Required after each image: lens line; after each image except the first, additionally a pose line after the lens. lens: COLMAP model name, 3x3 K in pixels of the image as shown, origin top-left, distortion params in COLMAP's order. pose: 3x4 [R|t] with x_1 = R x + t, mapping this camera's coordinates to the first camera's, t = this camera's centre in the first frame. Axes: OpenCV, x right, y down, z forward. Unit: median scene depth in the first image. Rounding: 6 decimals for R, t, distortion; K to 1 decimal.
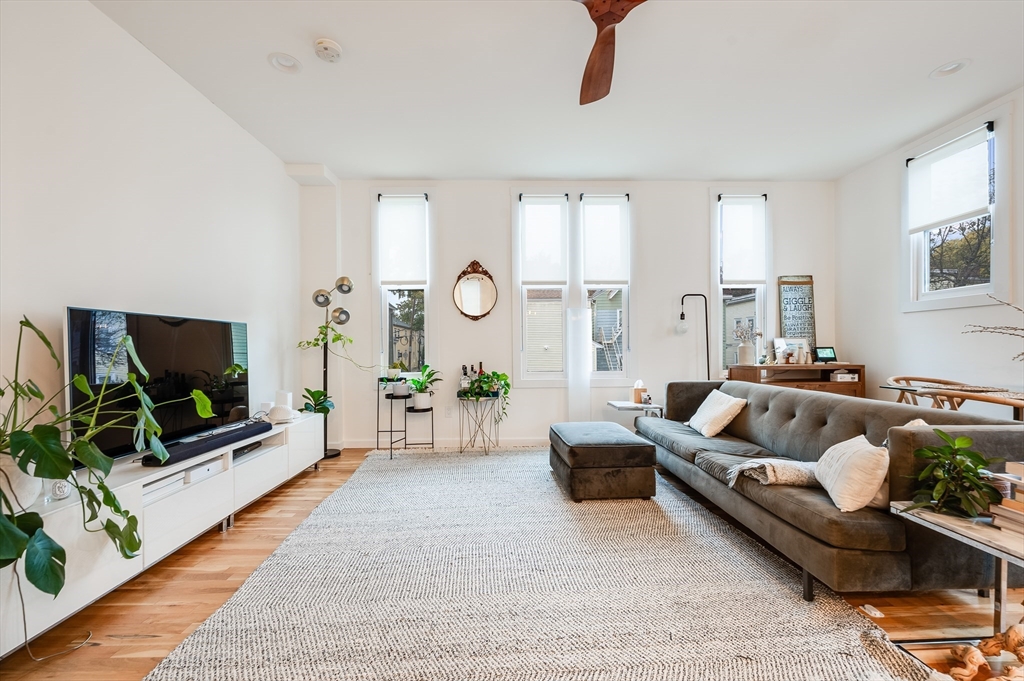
lens RADIAL K [[411.3, 0, 515.8], [0, 411.3, 345.4], [0, 0, 1]] dist [0.000429, 0.000012]
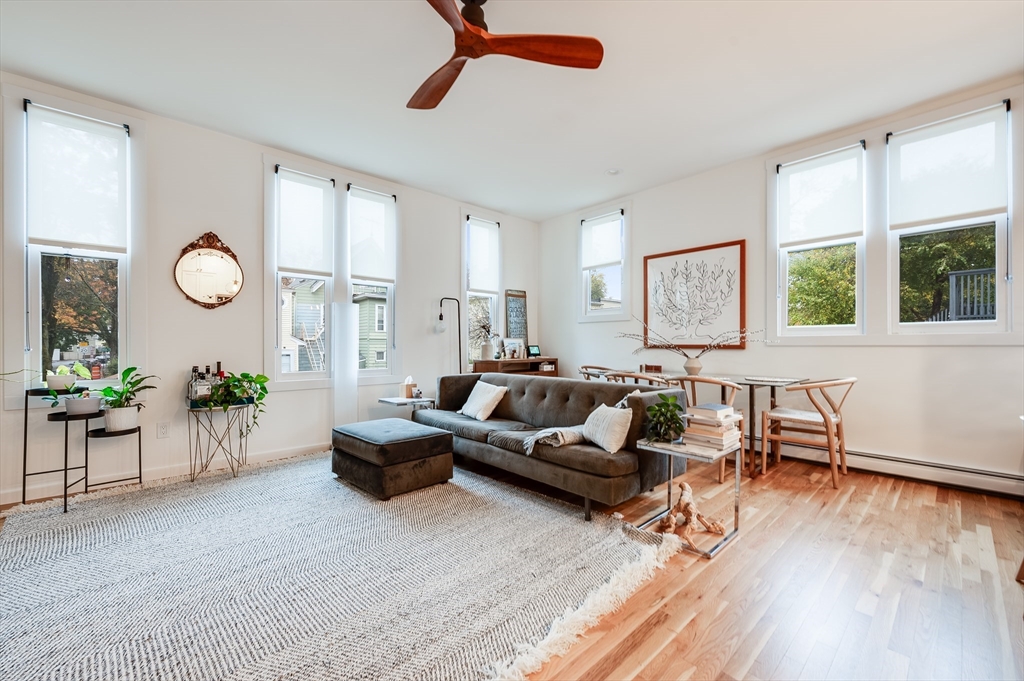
lens RADIAL K [[411.0, 0, 512.0], [0, 411.0, 340.5], [0, 0, 1]] dist [-0.000291, -0.000172]
pose [[0.755190, 0.014263, 0.655350, -0.214135], [-0.010043, 0.999898, -0.010189, 0.002040], [-0.655429, 0.001113, 0.755256, 0.040828]]
